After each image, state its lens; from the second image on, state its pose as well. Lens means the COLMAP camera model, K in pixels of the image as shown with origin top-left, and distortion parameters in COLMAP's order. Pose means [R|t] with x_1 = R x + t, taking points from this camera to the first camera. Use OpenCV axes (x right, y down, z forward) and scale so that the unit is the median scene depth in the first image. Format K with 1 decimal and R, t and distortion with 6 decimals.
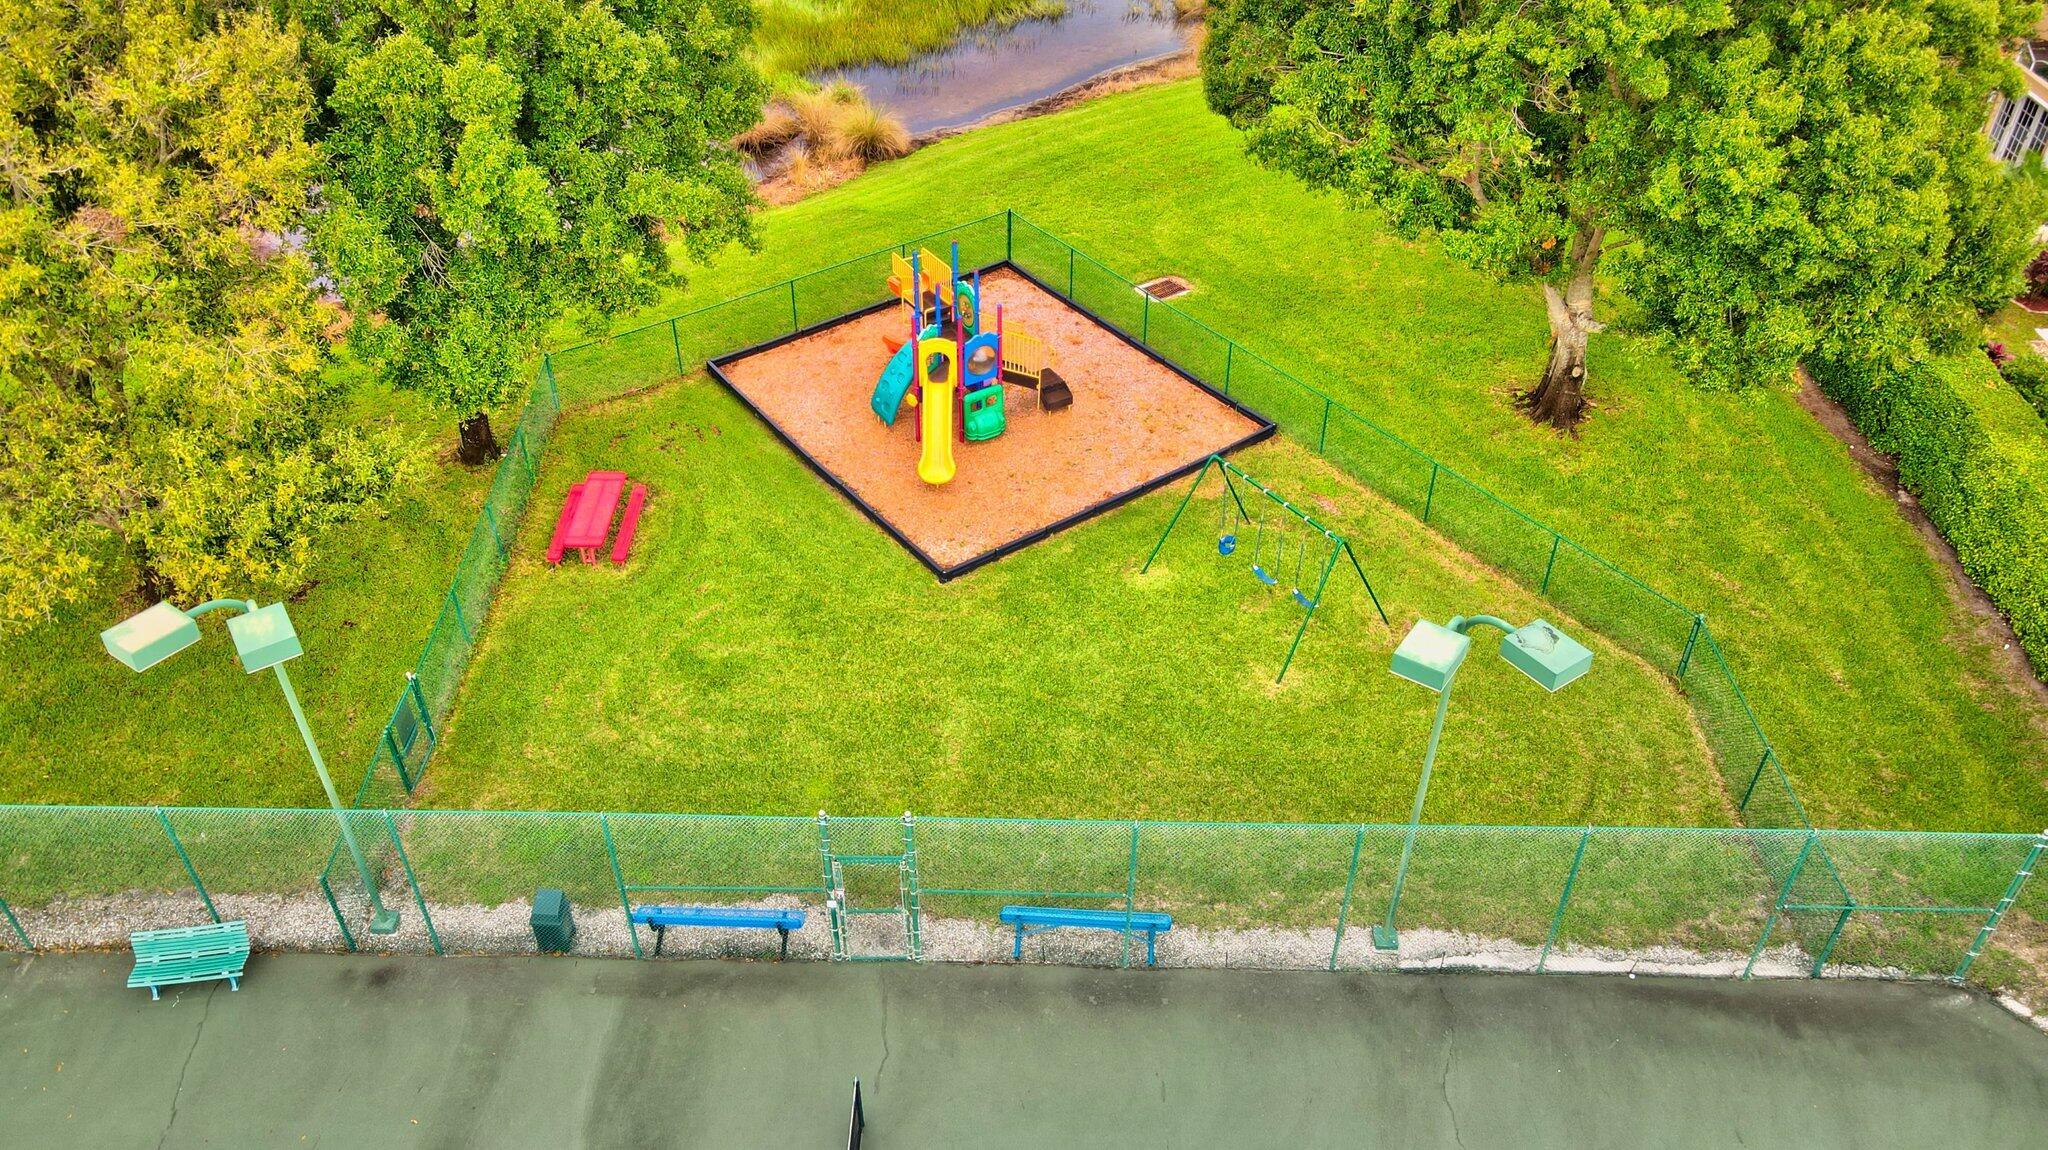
lens RADIAL K [[1516.8, 0, 1024.0], [0, 1516.8, 575.0], [0, 0, 1]] dist [-0.008938, 0.056661]
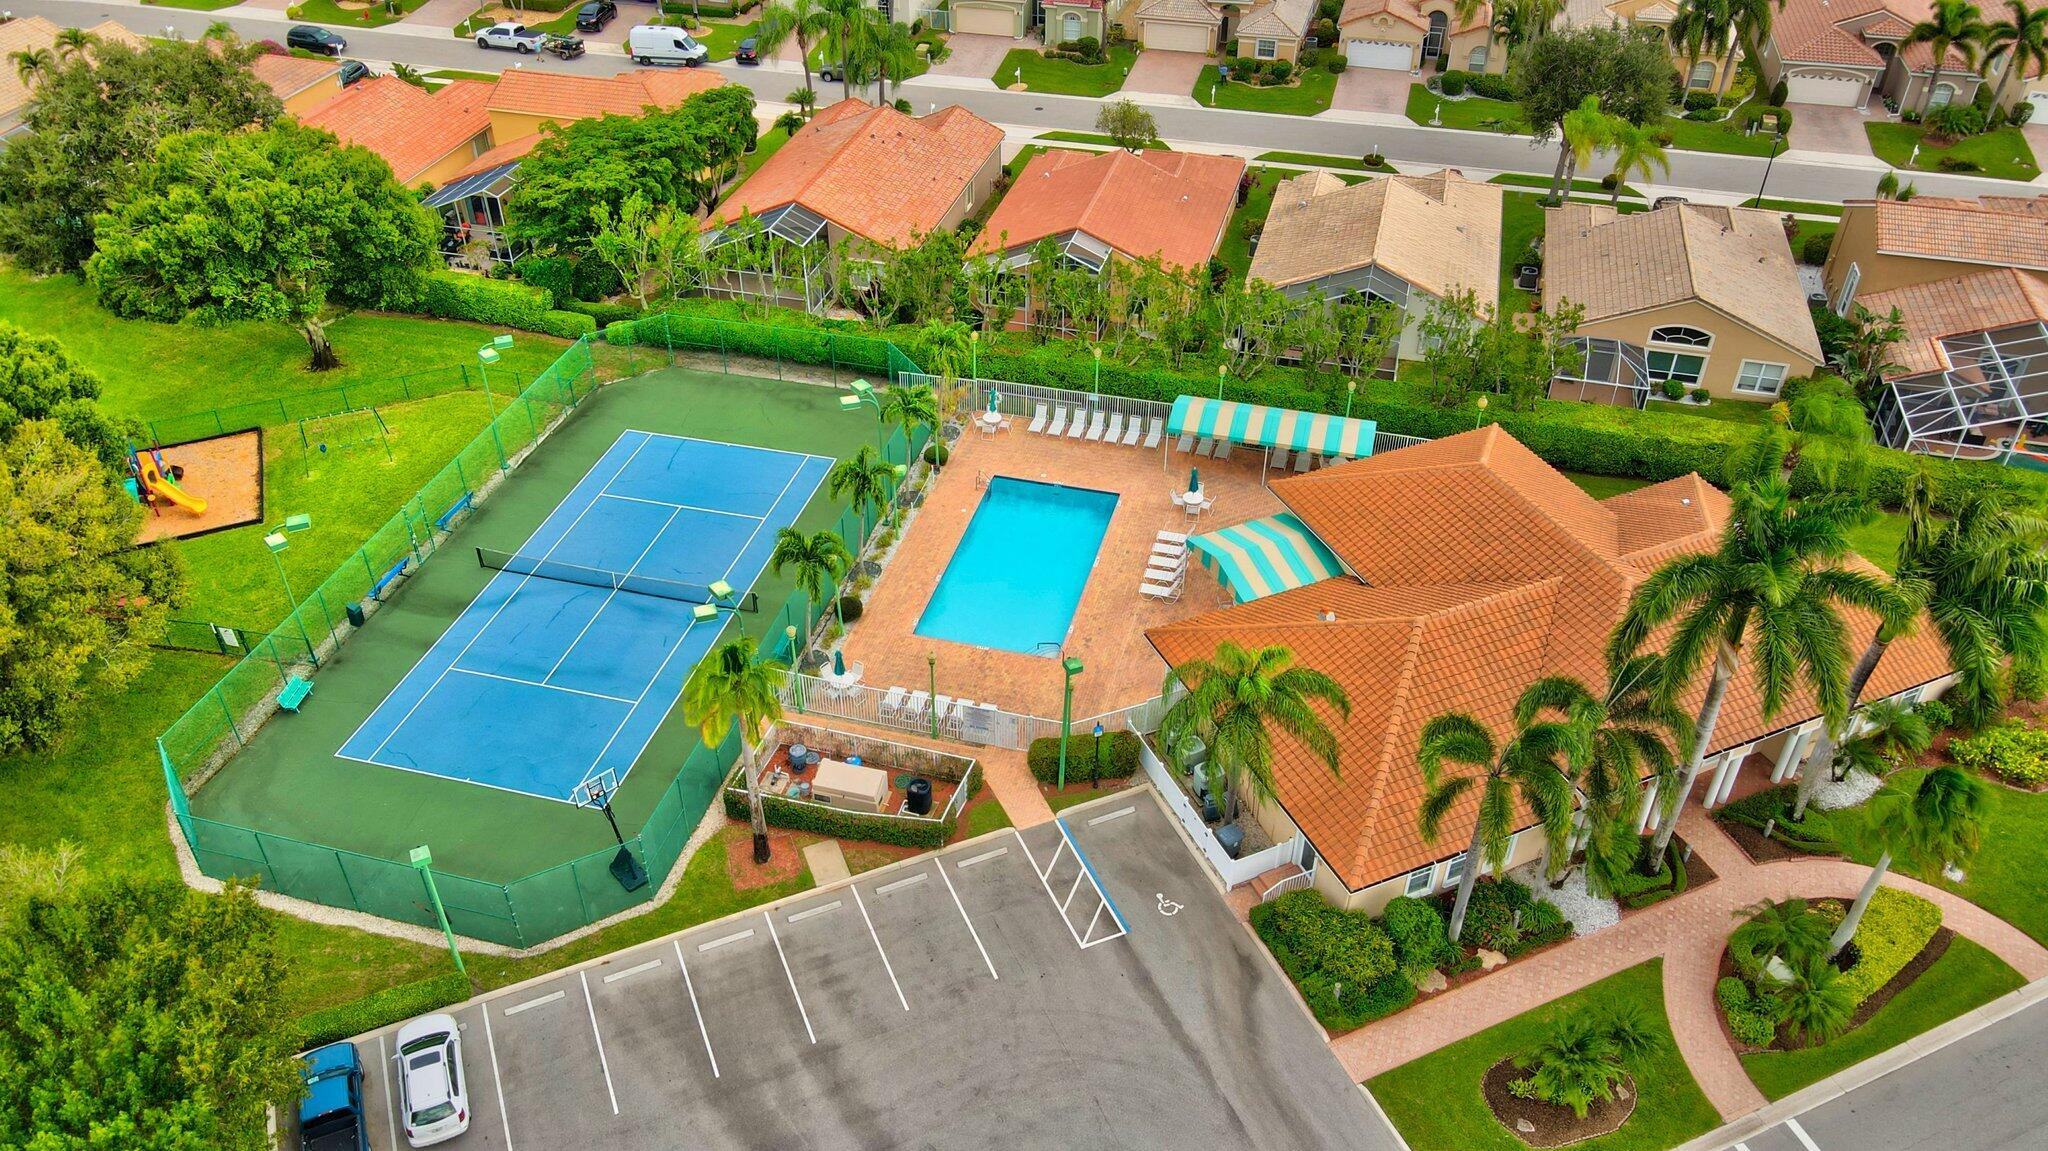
lens RADIAL K [[1523.9, 0, 1028.3], [0, 1523.9, 566.3], [0, 0, 1]] dist [-0.012218, 0.043449]
pose [[0.244993, -0.583448, 0.774317, -1.558979], [0.607468, 0.714826, 0.346419, -0.042301], [-0.755619, 0.385502, 0.529554, -1.086328]]
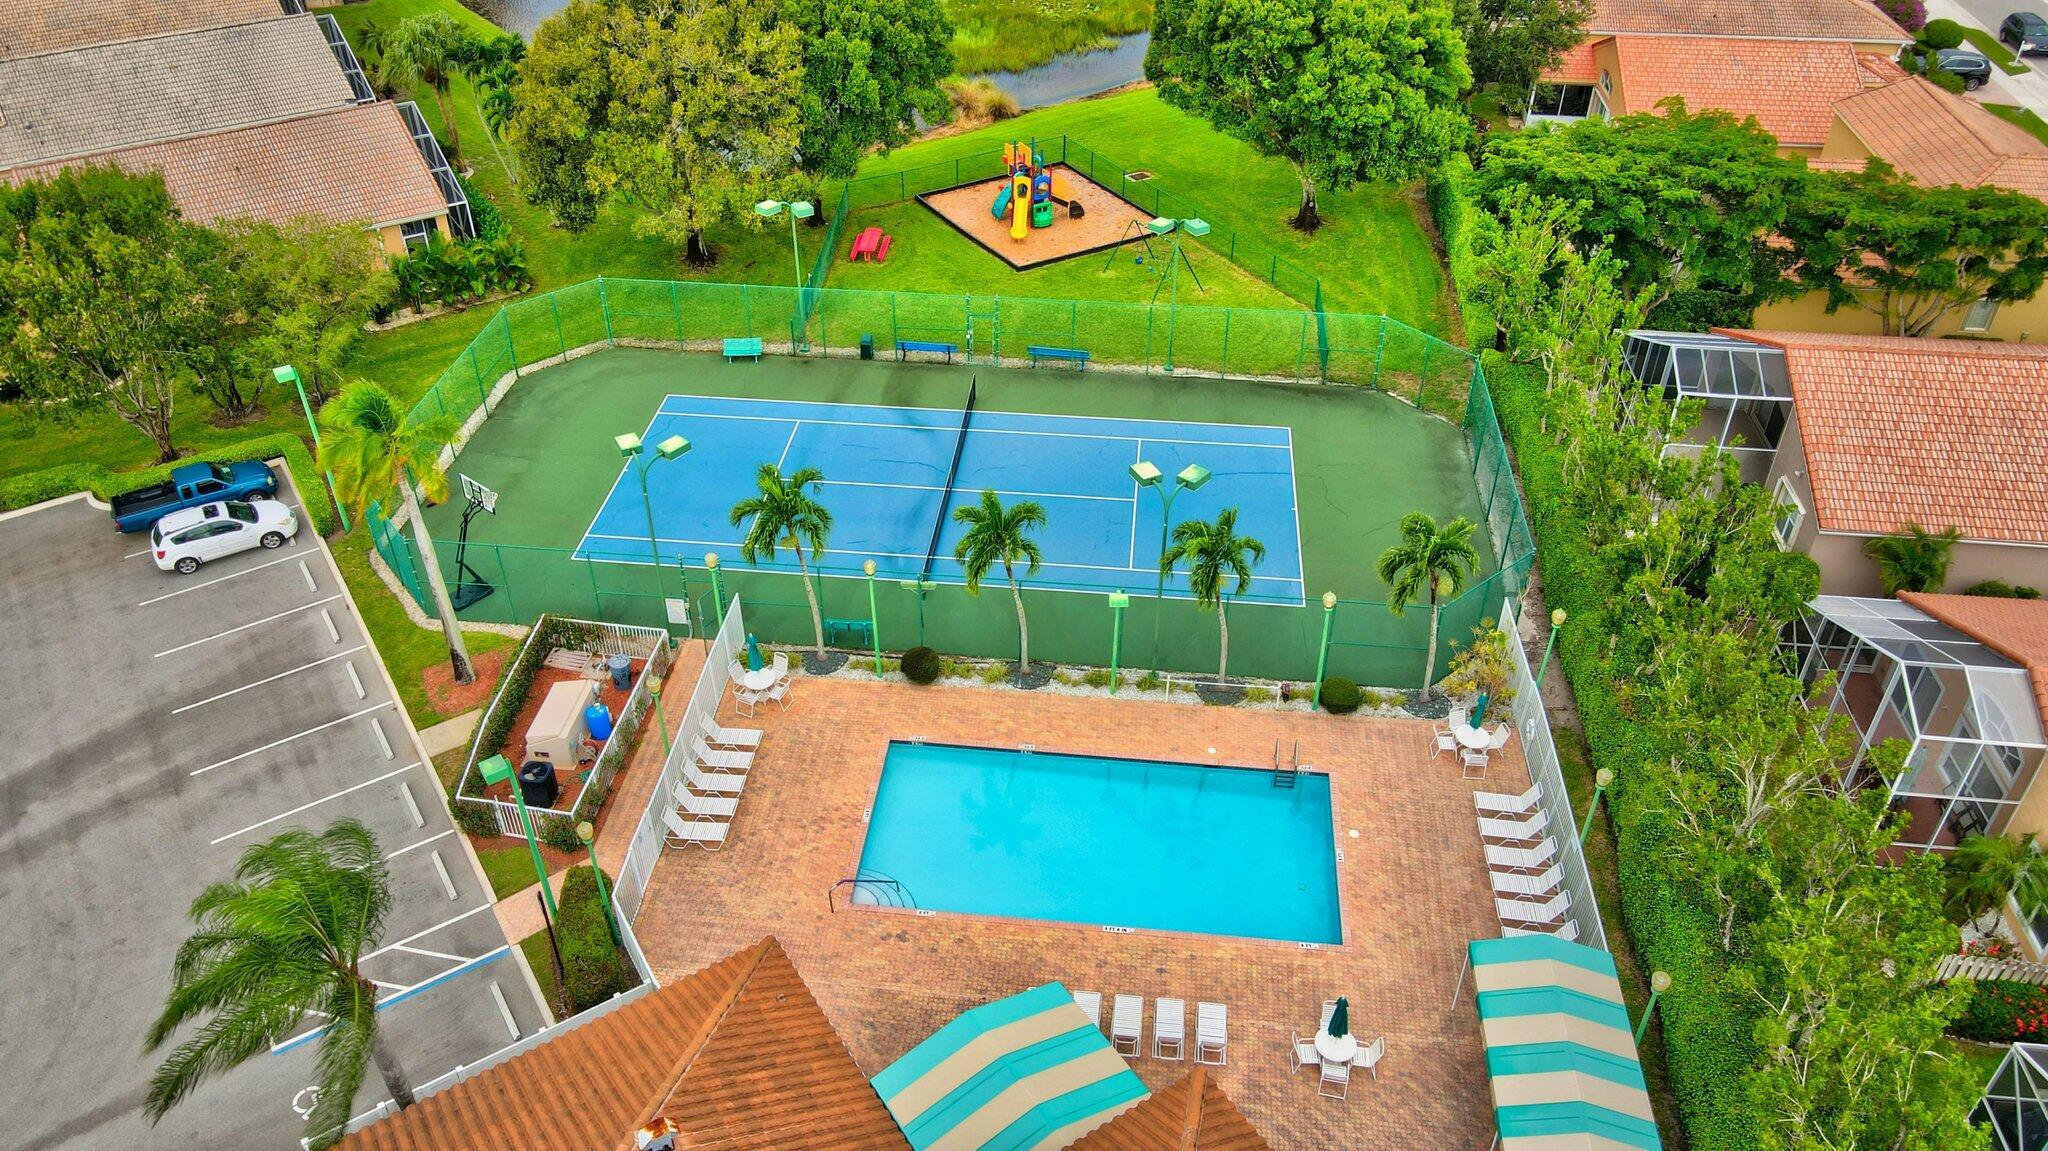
lens RADIAL K [[1523.9, 0, 1028.3], [0, 1523.9, 566.3], [0, 0, 1]] dist [-0.012218, 0.043449]
pose [[0.996164, 0.054022, -0.068835, 0.142269], [-0.056833, 0.997599, -0.039565, 0.523759], [0.066533, 0.043326, 0.996843, -1.261494]]
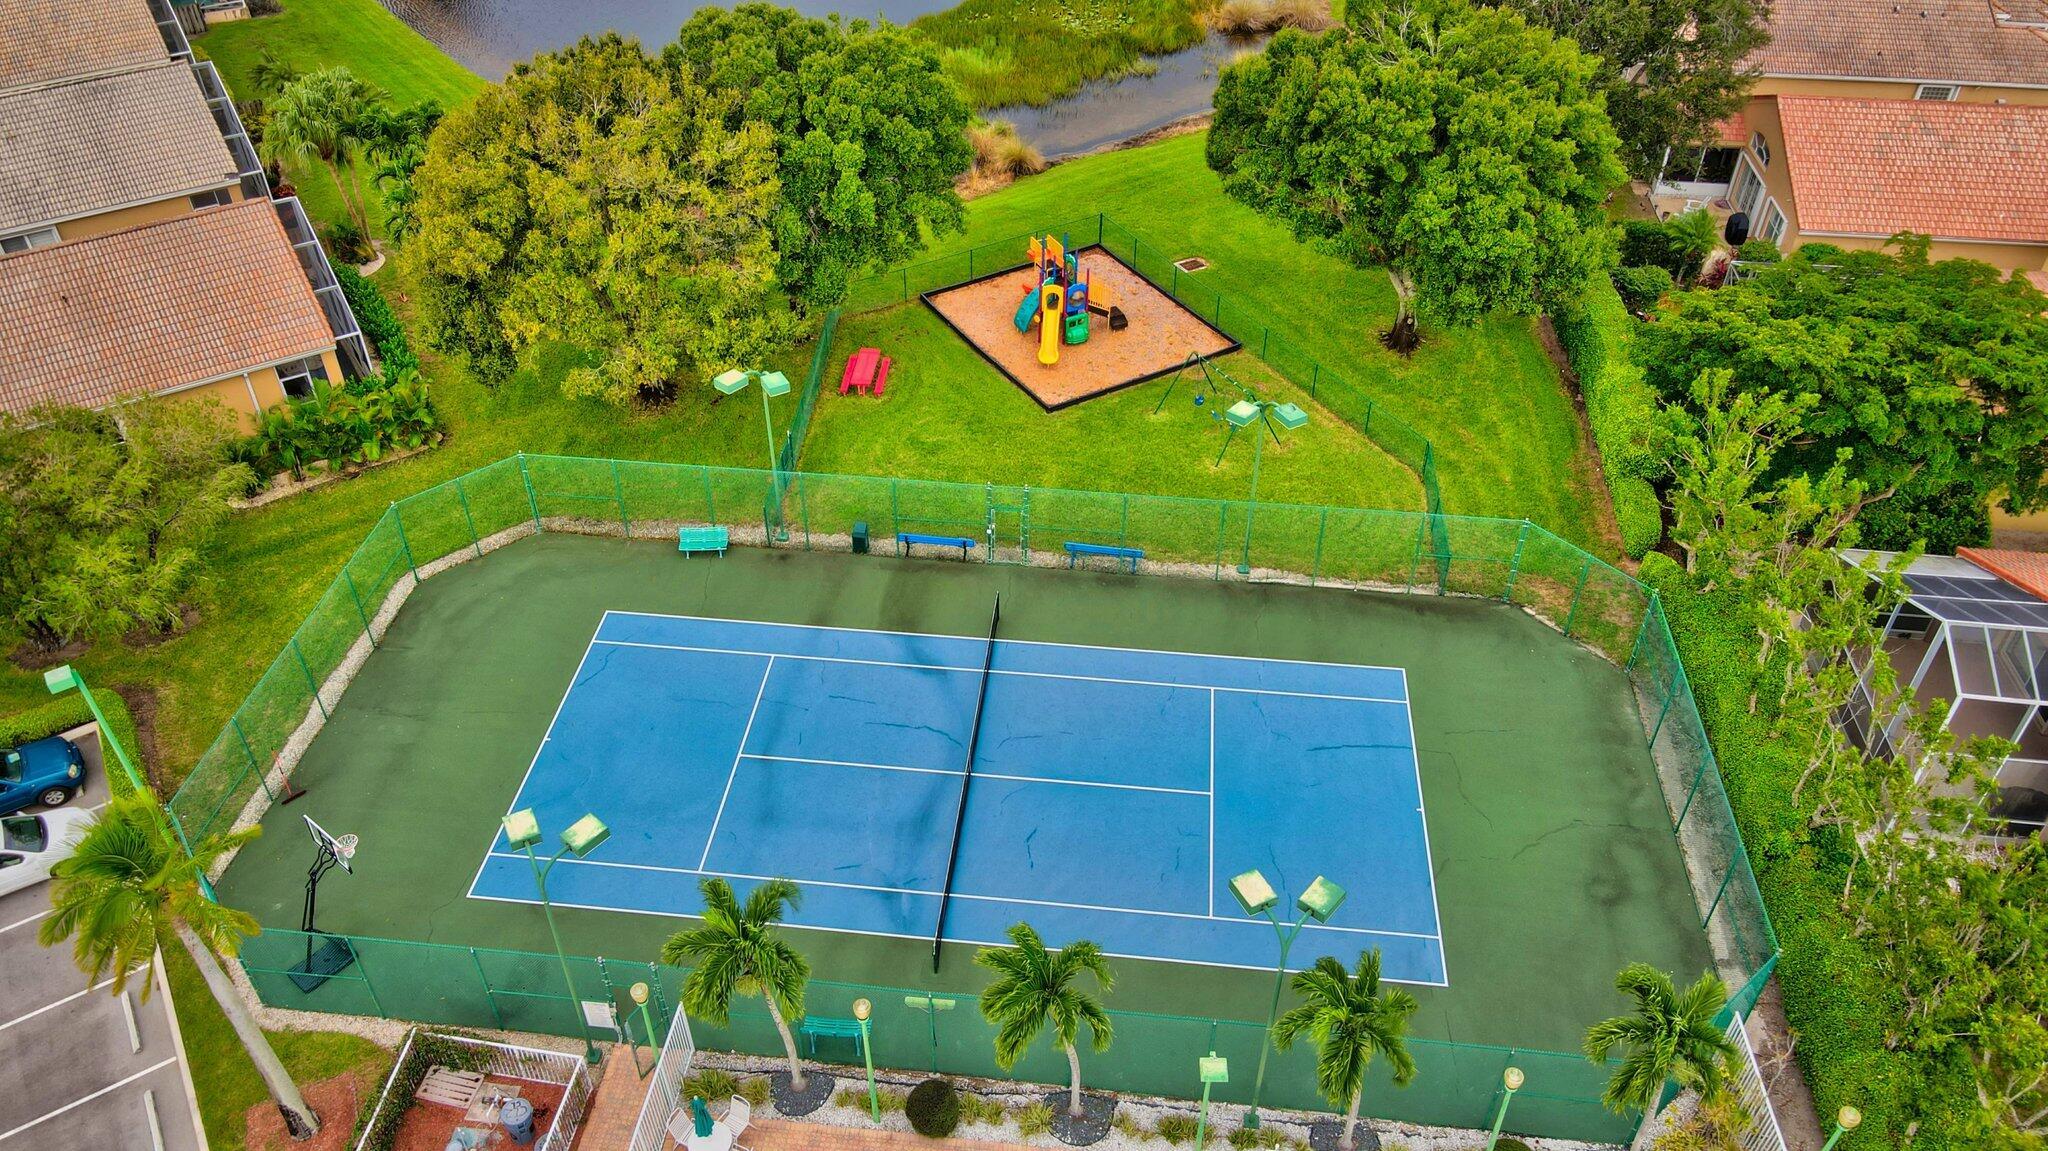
lens RADIAL K [[1523.9, 0, 1028.3], [0, 1523.9, 566.3], [0, 0, 1]] dist [-0.012218, 0.043449]
pose [[0.995928, 0.059014, -0.068152, 0.059734], [-0.058409, 0.998234, 0.010841, 0.167845], [0.068671, -0.006816, 0.997616, -0.854855]]
